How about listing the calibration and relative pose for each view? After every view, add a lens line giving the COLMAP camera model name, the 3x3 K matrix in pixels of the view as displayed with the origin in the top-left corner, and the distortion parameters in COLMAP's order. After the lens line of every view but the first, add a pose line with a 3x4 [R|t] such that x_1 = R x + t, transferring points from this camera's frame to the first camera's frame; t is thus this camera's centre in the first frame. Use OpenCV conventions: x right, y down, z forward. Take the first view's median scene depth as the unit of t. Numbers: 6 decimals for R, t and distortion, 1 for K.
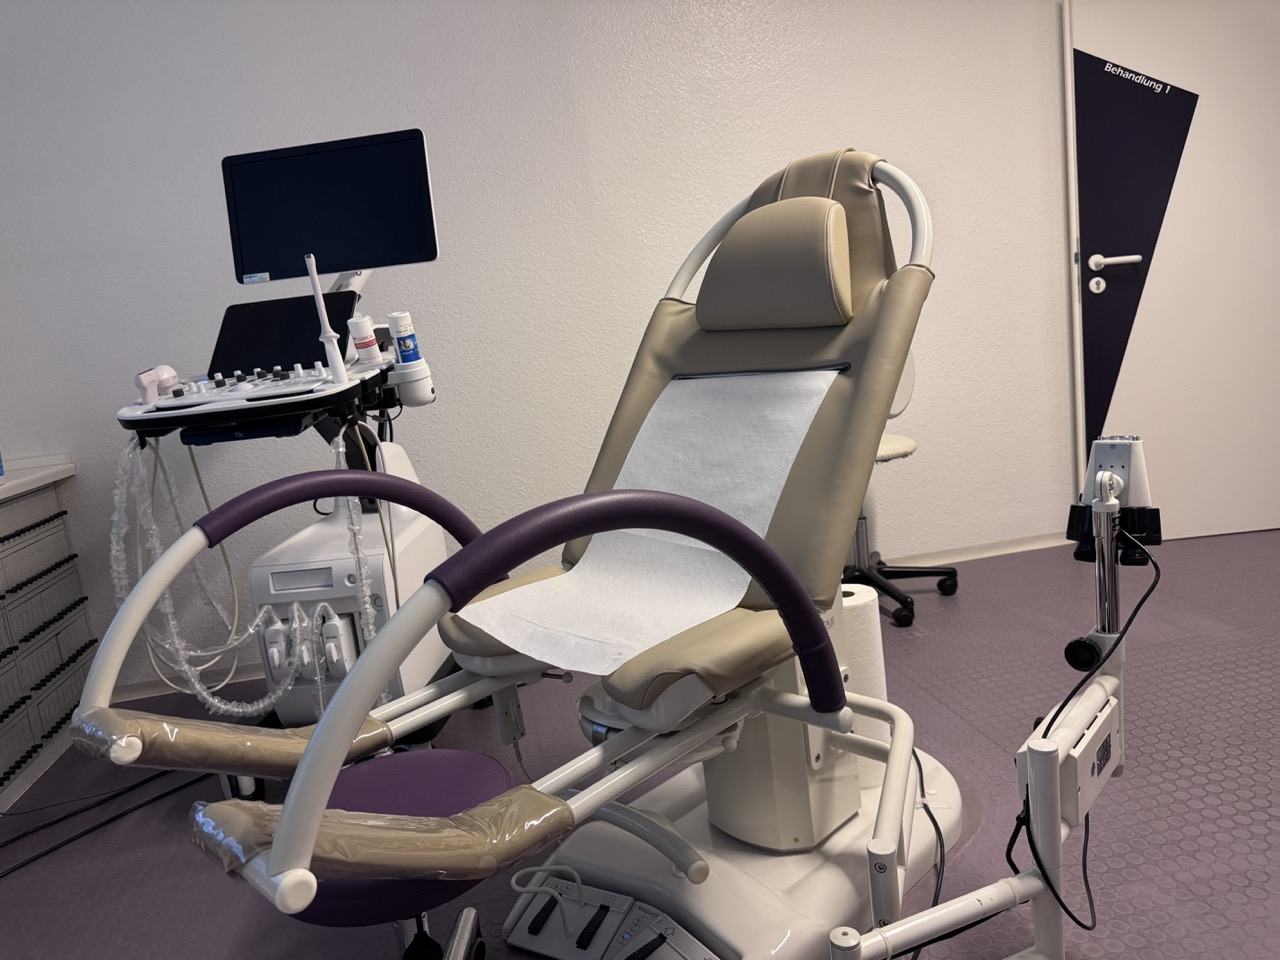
lens RADIAL K [[919.7, 0, 643.8], [0, 919.7, 477.1], [0, 0, 1]] dist [-0.001115, -0.014574]
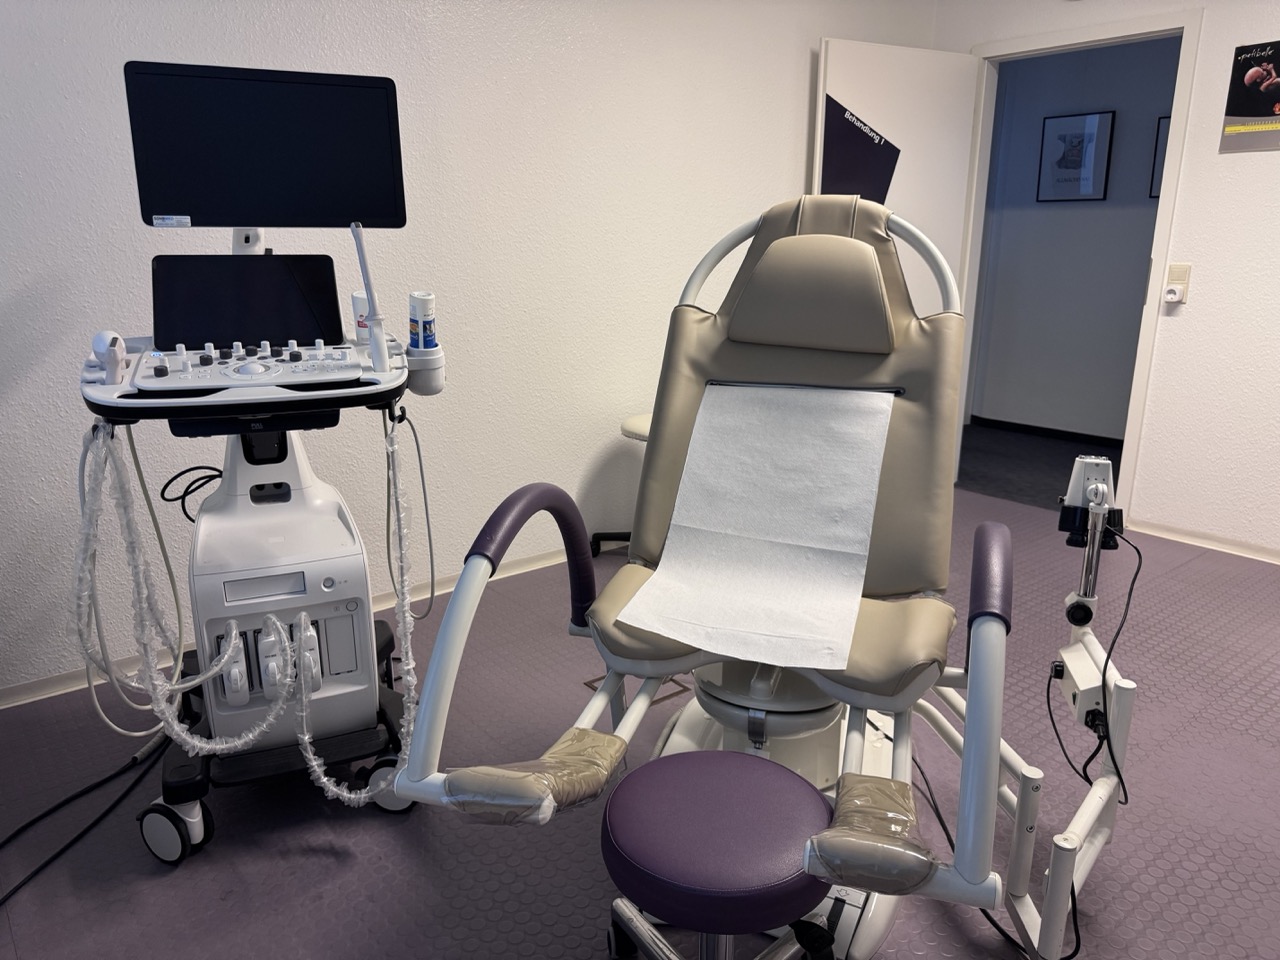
lens RADIAL K [[919.7, 0, 629.8], [0, 919.7, 474.0], [0, 0, 1]] dist [-0.001115, -0.014574]
pose [[0.867833, -0.008580, 0.496783, -0.667938], [-0.023008, 0.998084, 0.057431, -0.069662], [-0.496324, -0.061270, 0.865973, 0.117459]]
